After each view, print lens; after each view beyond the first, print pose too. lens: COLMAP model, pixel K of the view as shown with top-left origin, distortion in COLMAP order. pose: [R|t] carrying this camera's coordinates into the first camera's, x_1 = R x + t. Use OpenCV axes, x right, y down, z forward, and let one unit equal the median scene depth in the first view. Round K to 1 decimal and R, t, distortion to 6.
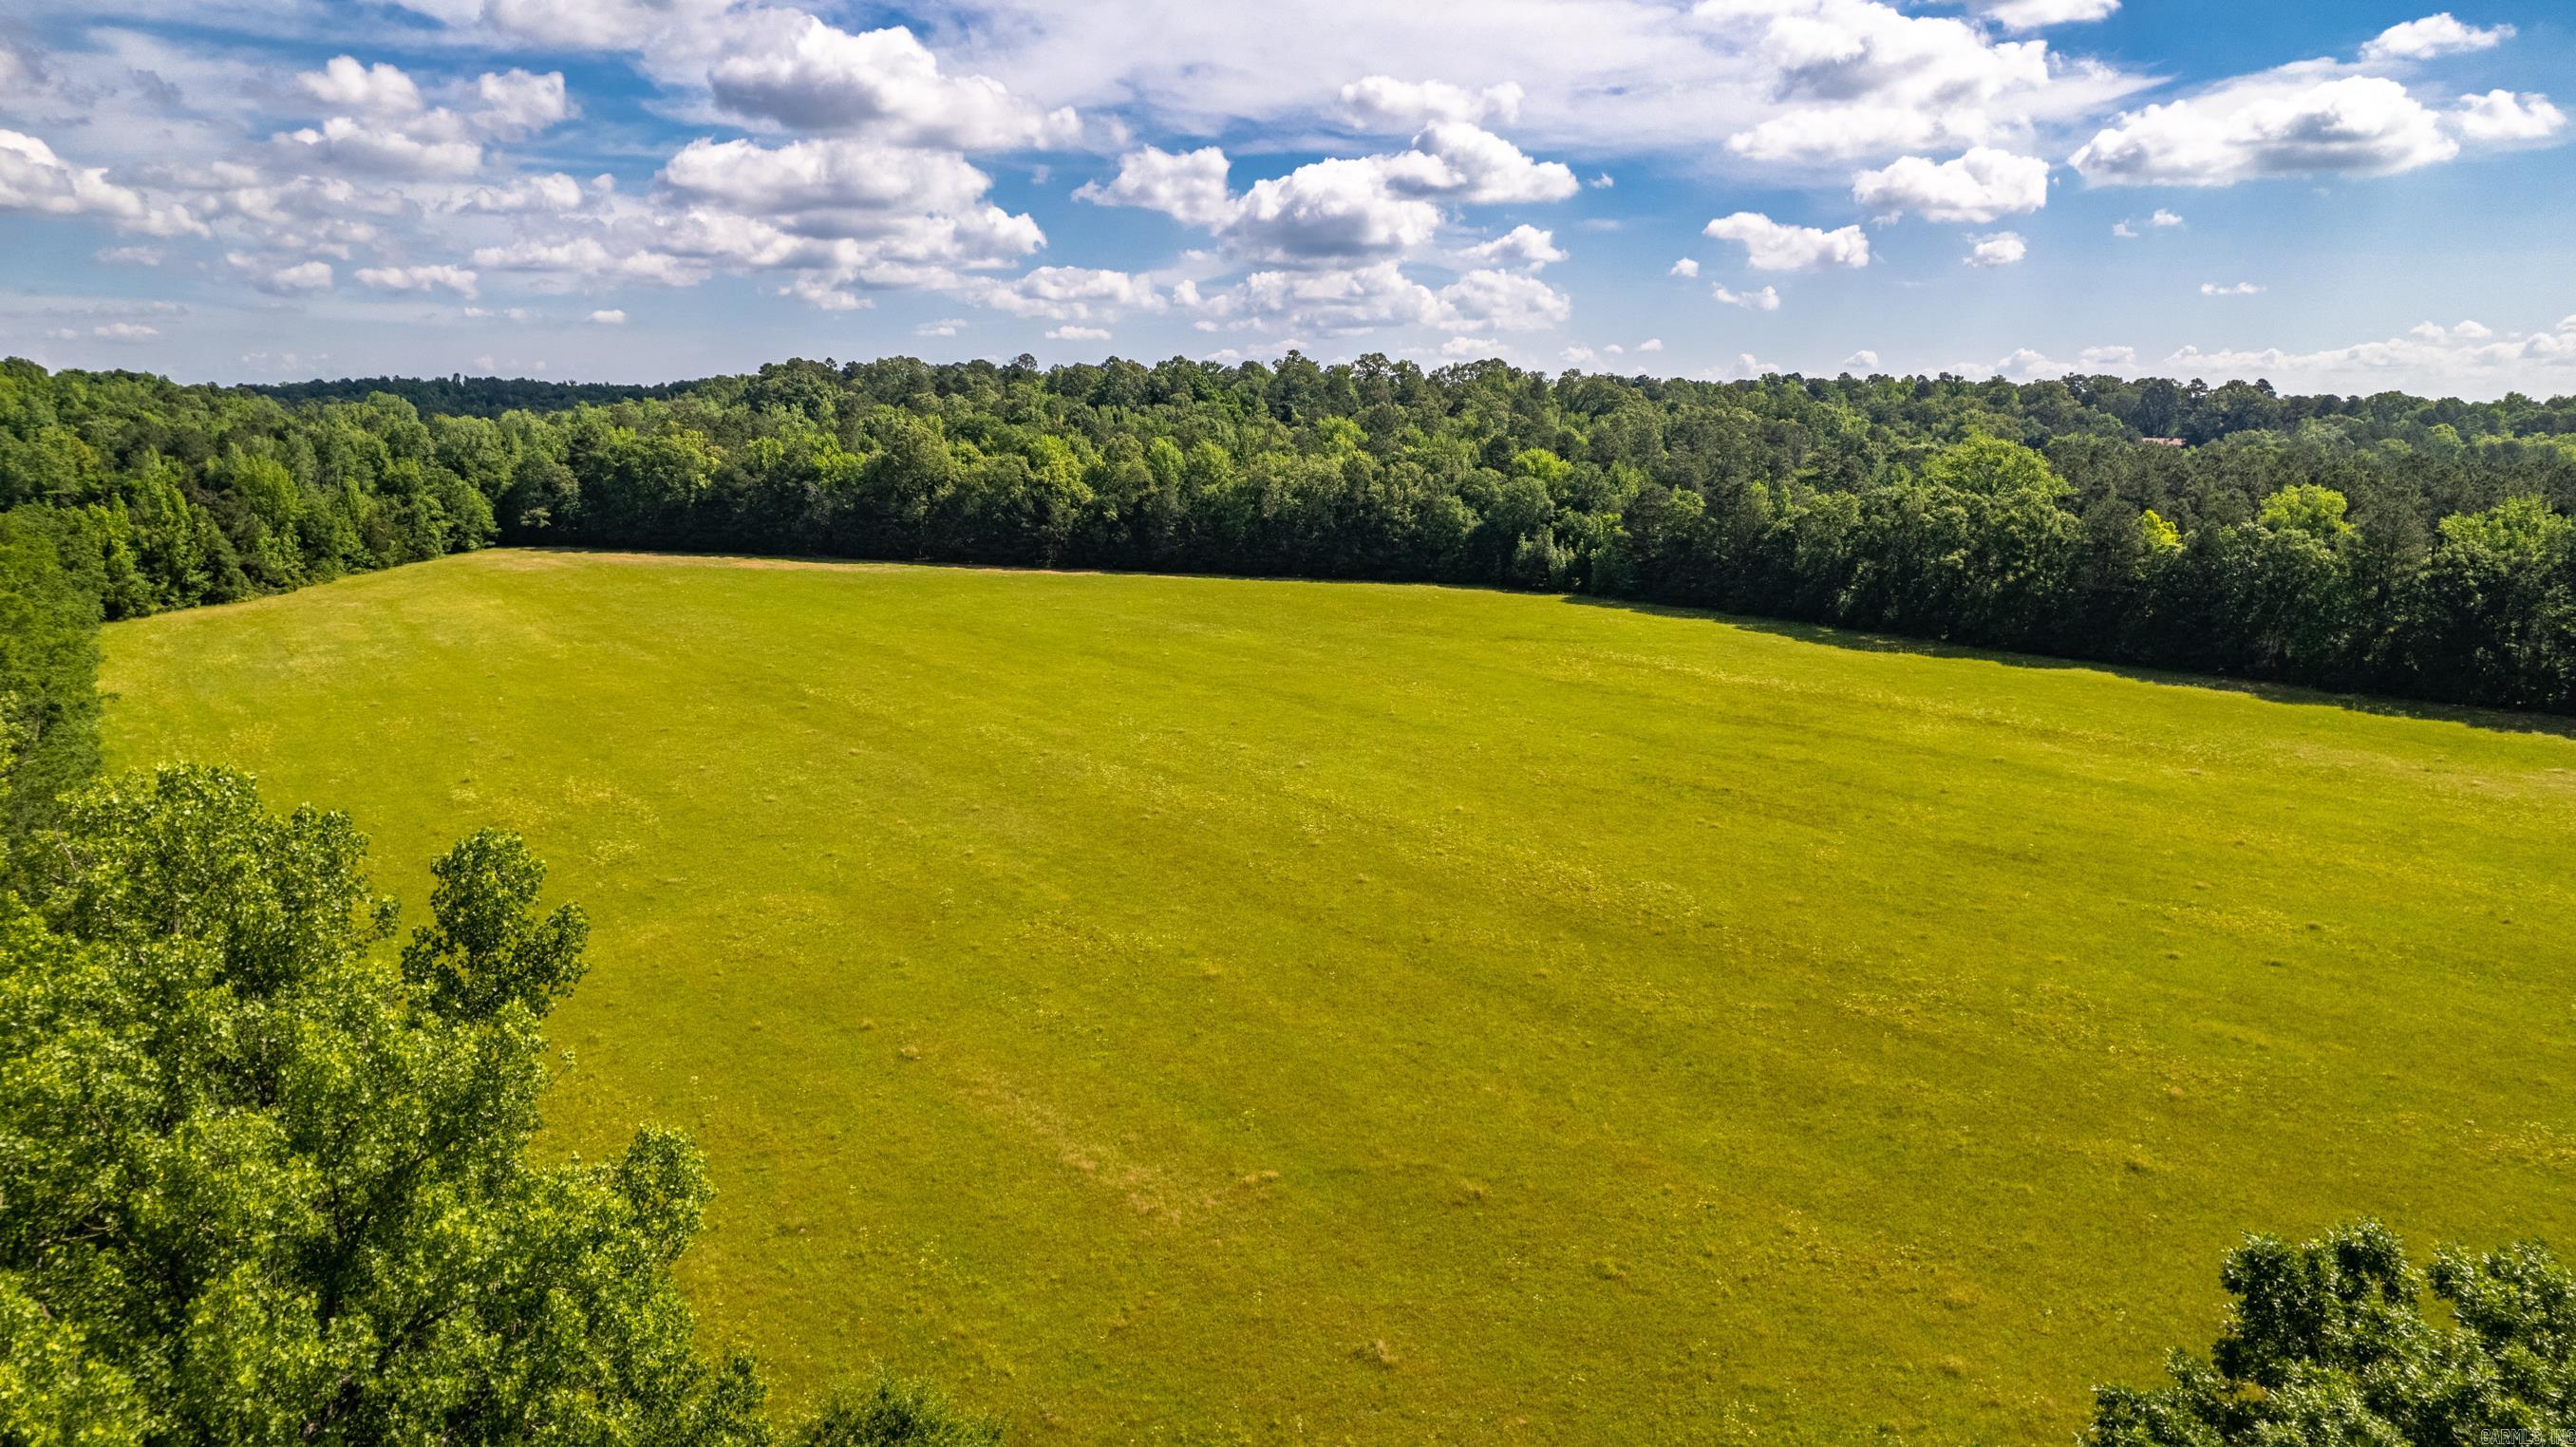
lens RADIAL K [[1654.8, 0, 1295.3], [0, 1654.8, 729.4], [0, 0, 1]] dist [-0.078656, 0.072252]
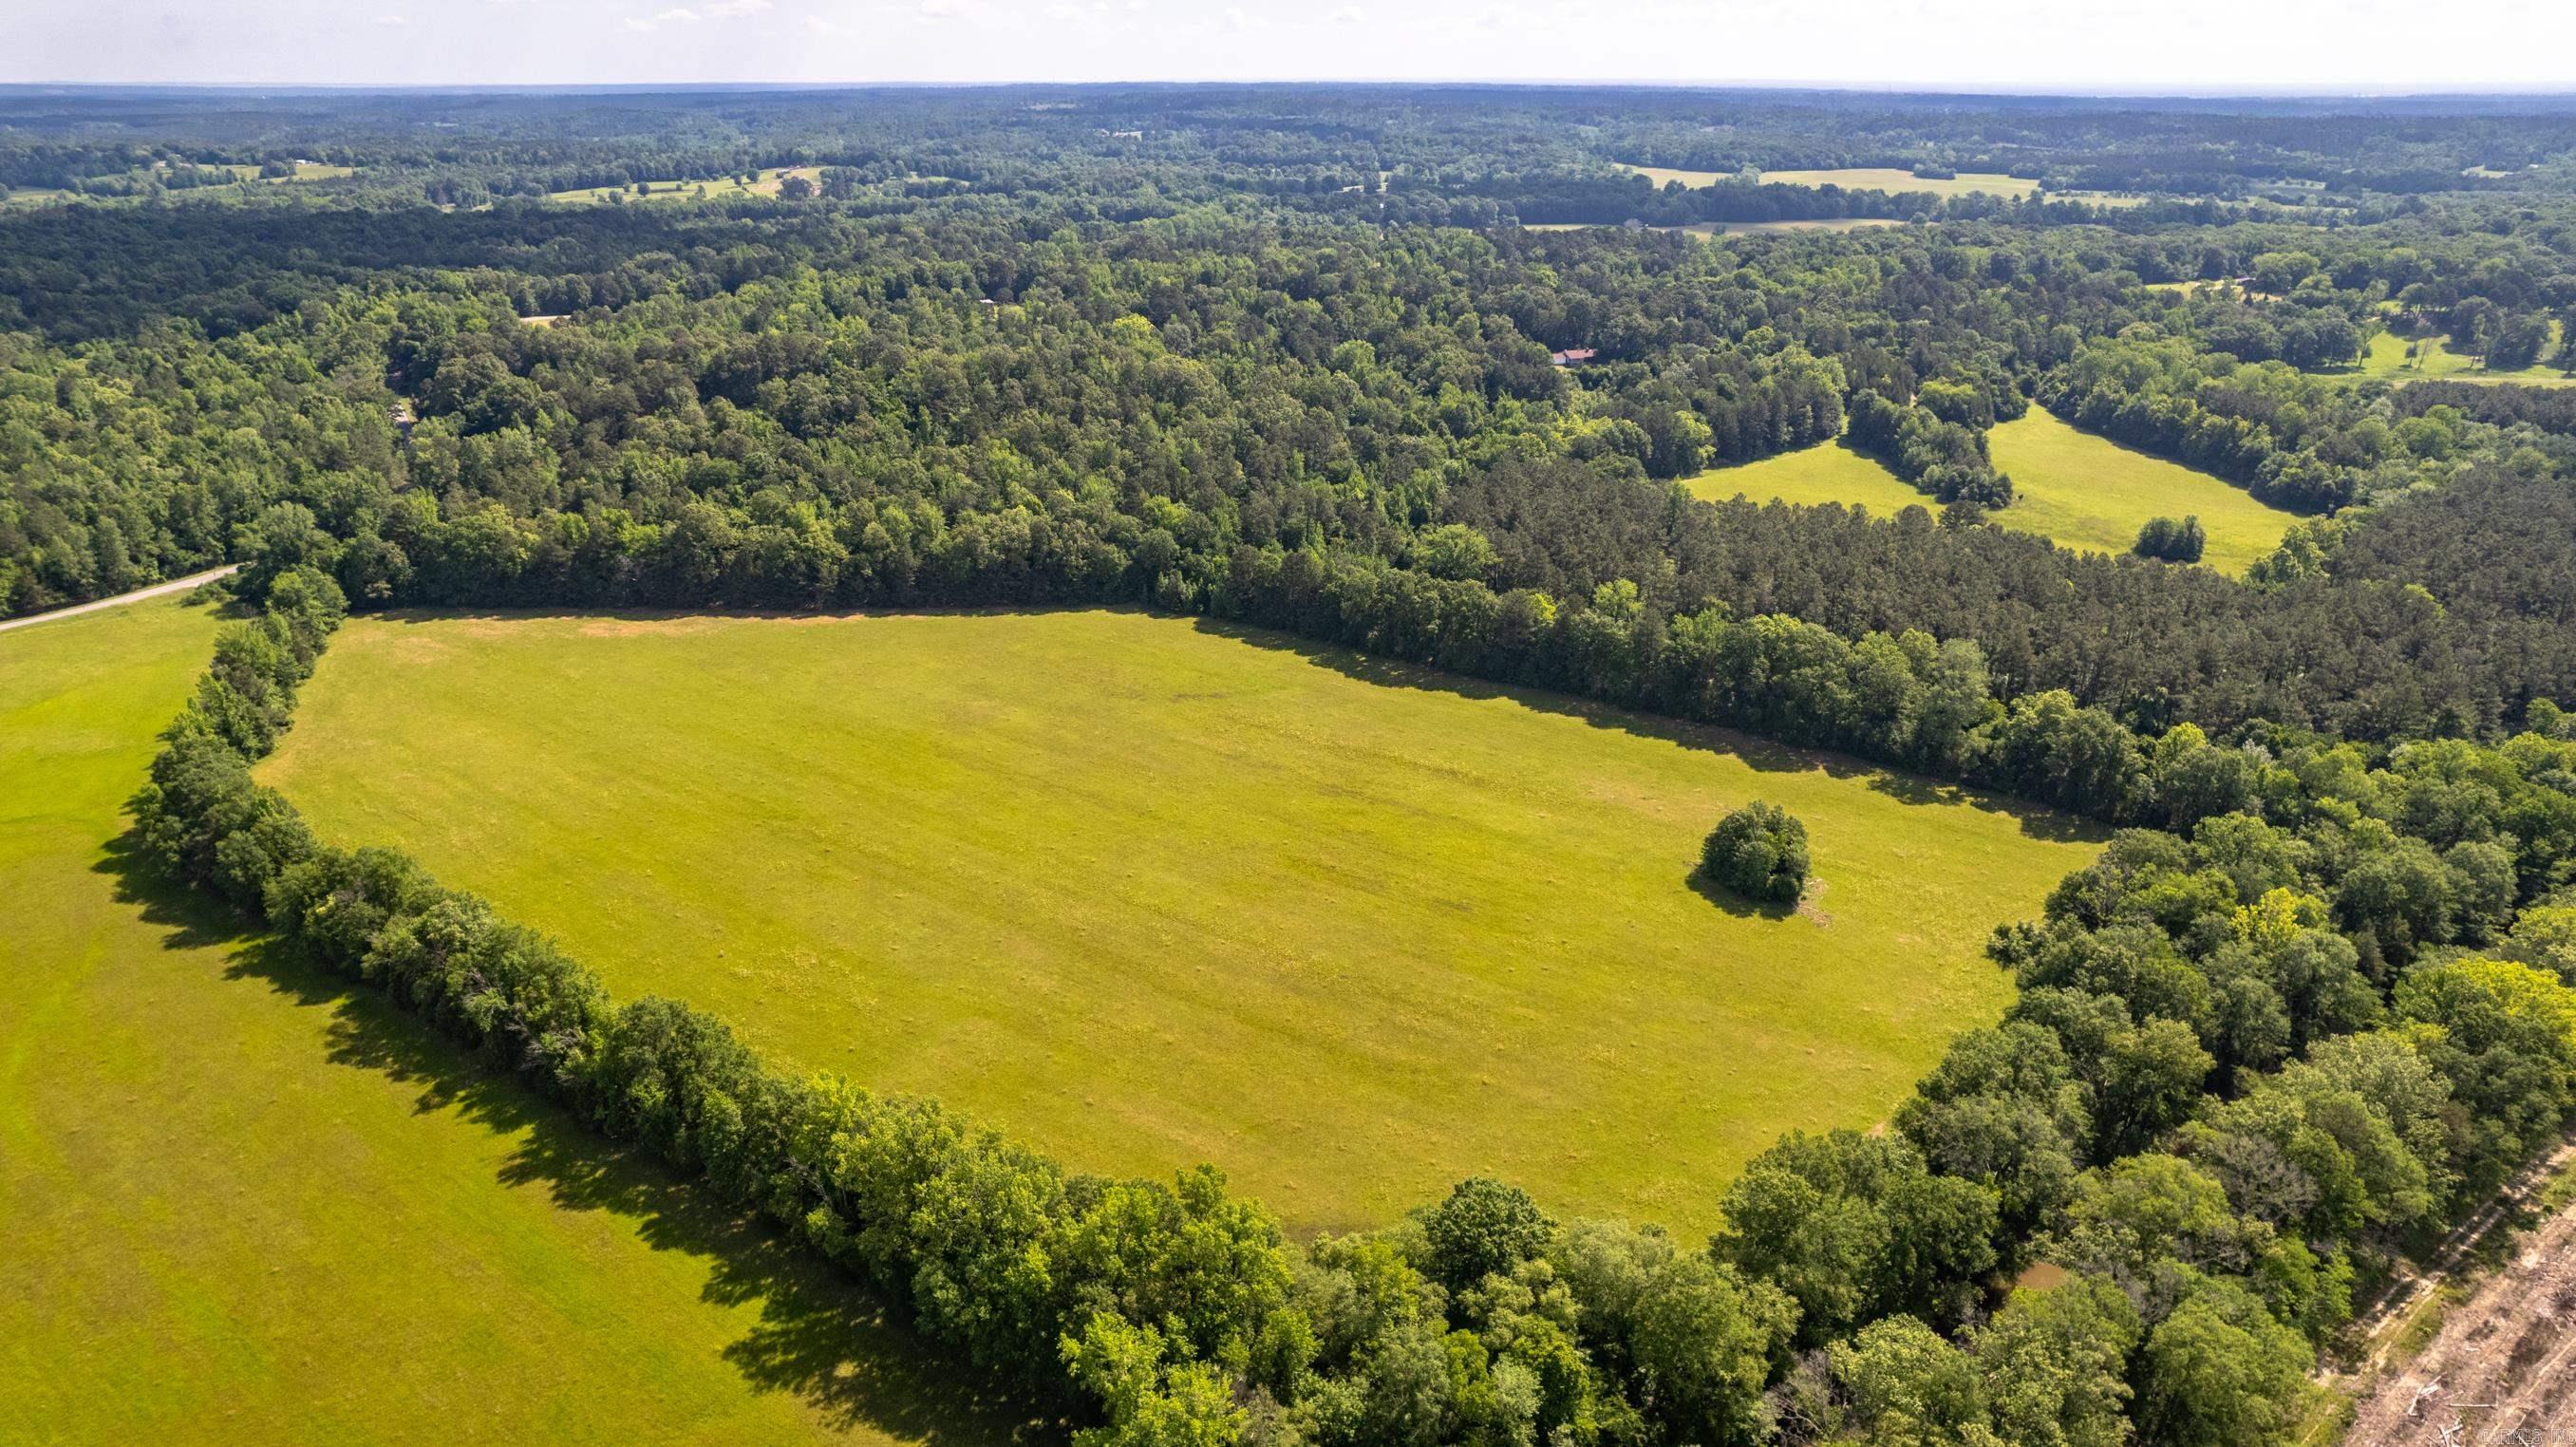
lens RADIAL K [[1654.8, 0, 1295.3], [0, 1654.8, 729.4], [0, 0, 1]] dist [-0.078656, 0.072252]
pose [[0.956640, -0.116475, 0.266970, -0.158873], [0.062609, 0.977369, 0.202062, -0.270344], [-0.284464, -0.176586, 0.942283, -0.460070]]
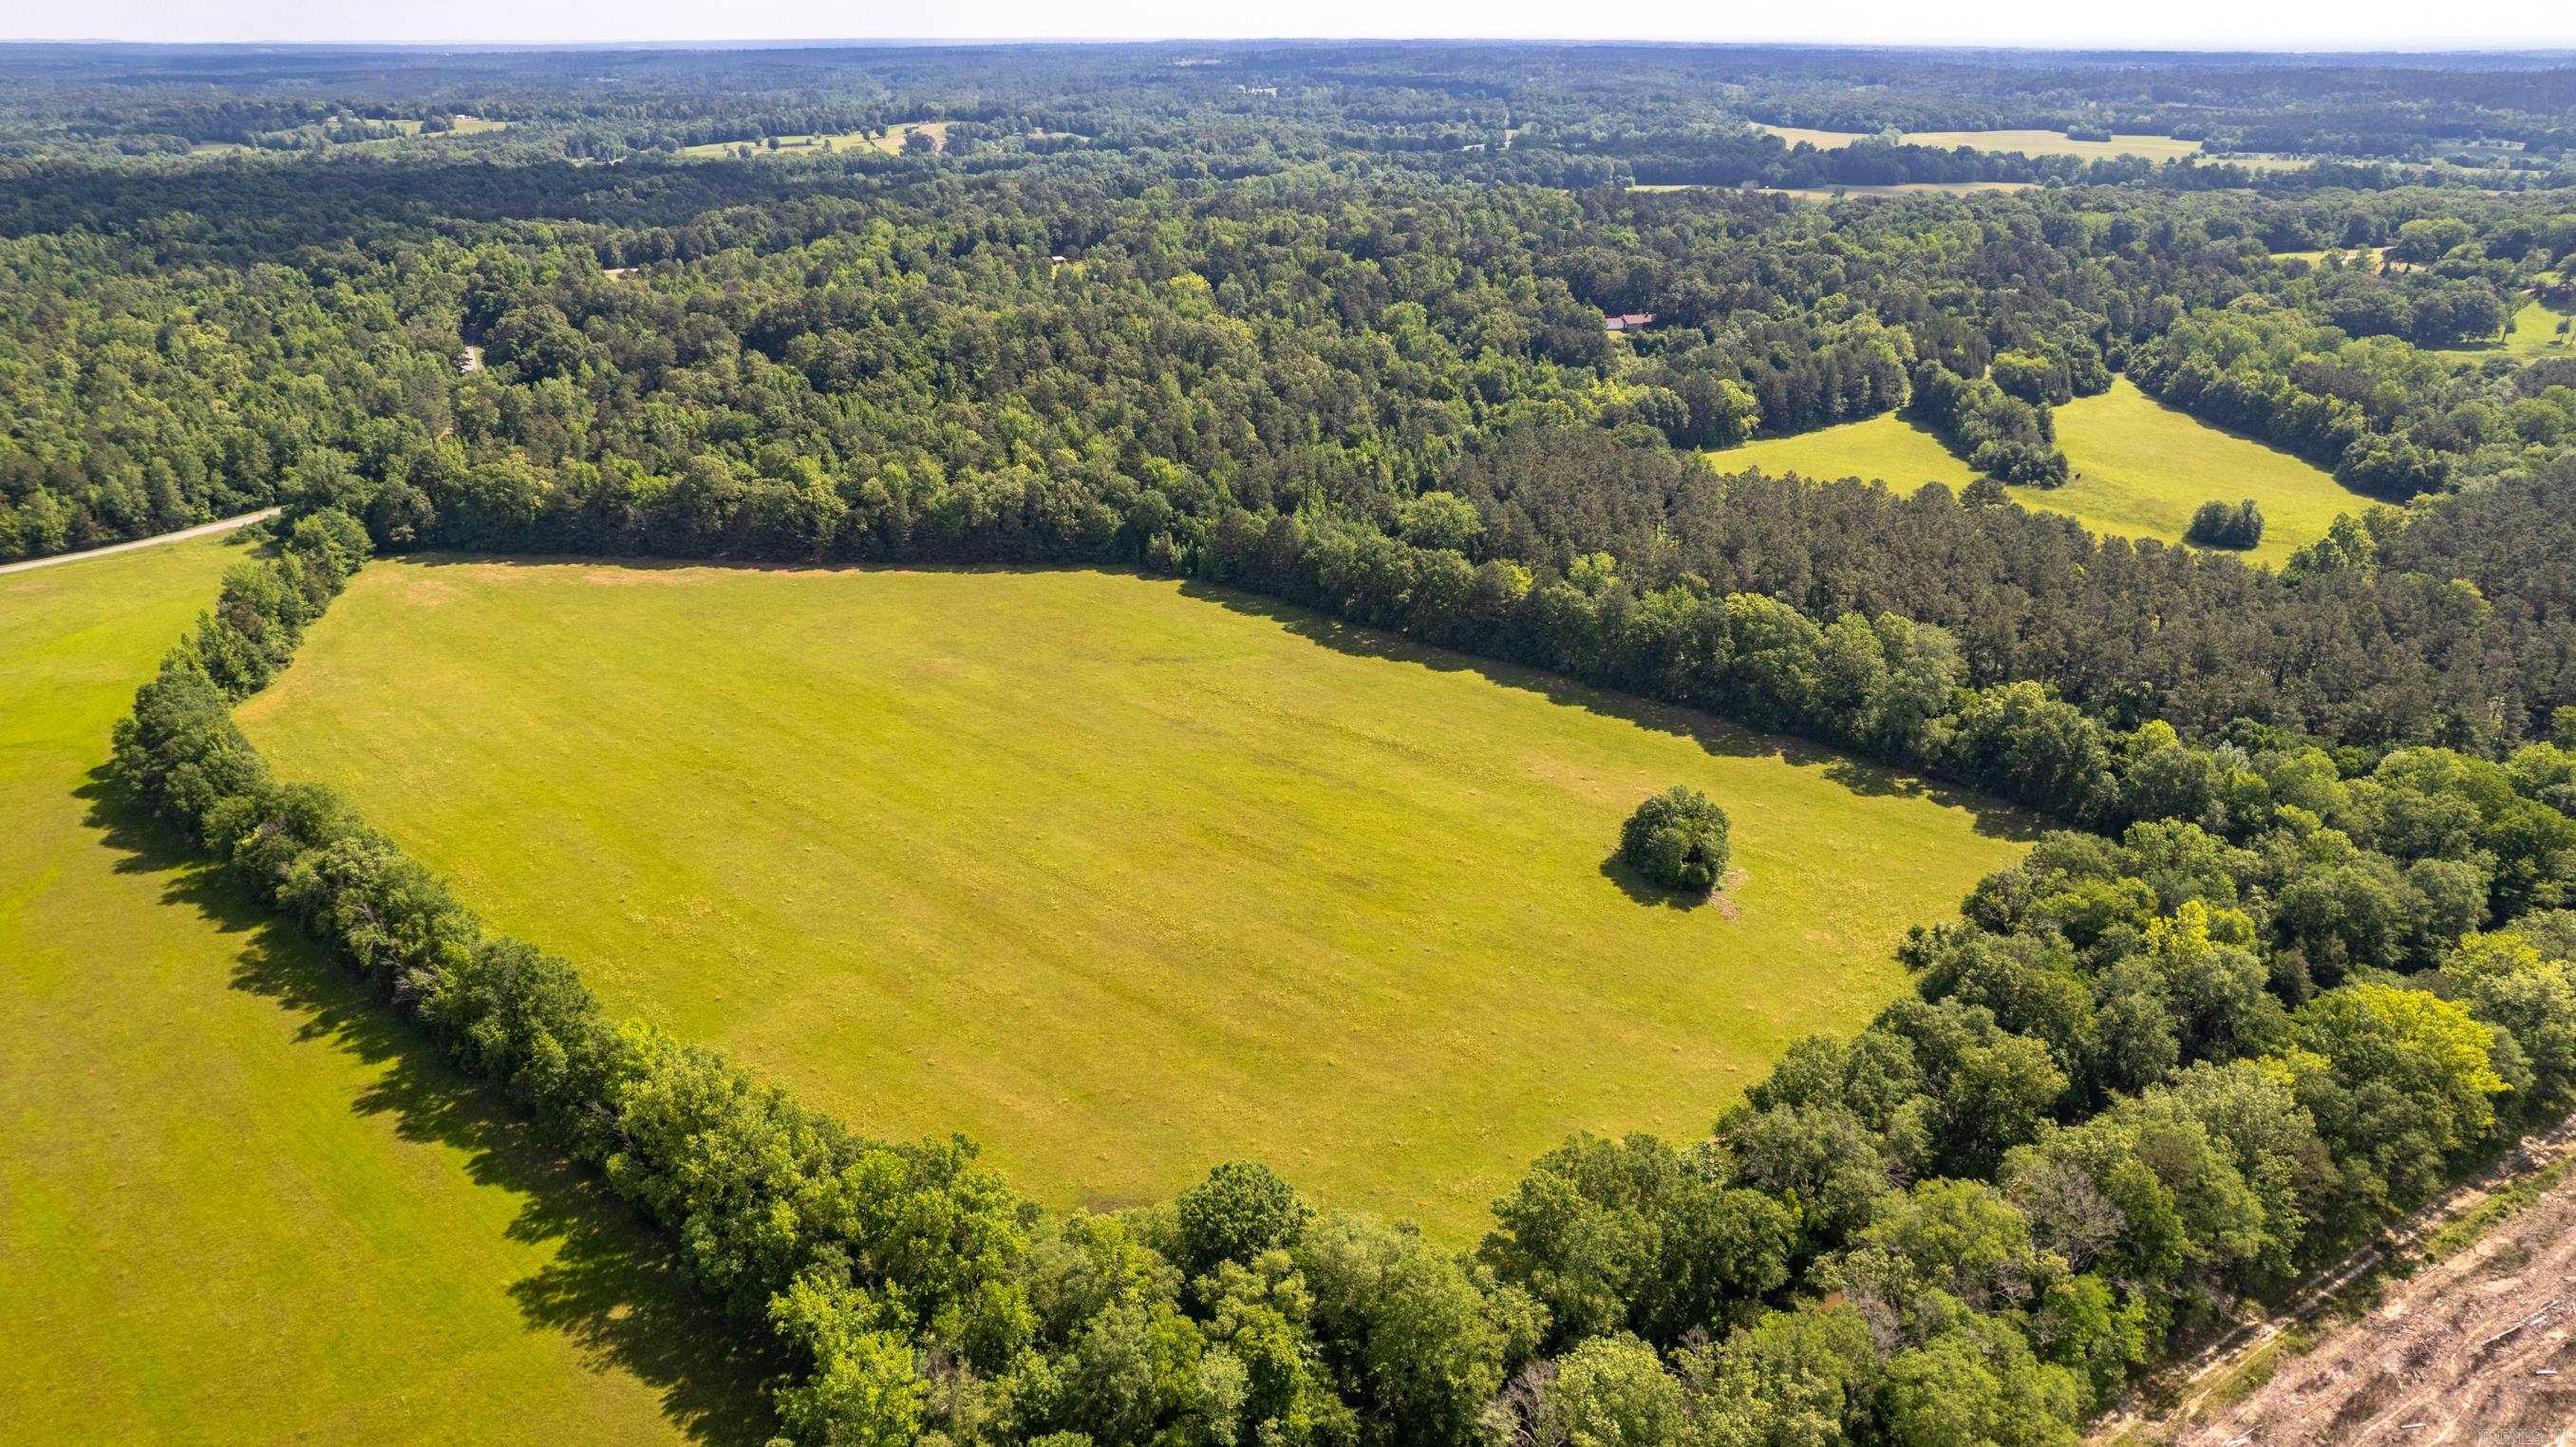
lens RADIAL K [[1654.8, 0, 1295.3], [0, 1654.8, 729.4], [0, 0, 1]] dist [-0.078656, 0.072252]
pose [[0.978892, -0.090277, 0.183359, -0.023913], [0.048605, 0.974246, 0.220188, -0.264709], [-0.198515, -0.206629, 0.958069, -0.480308]]
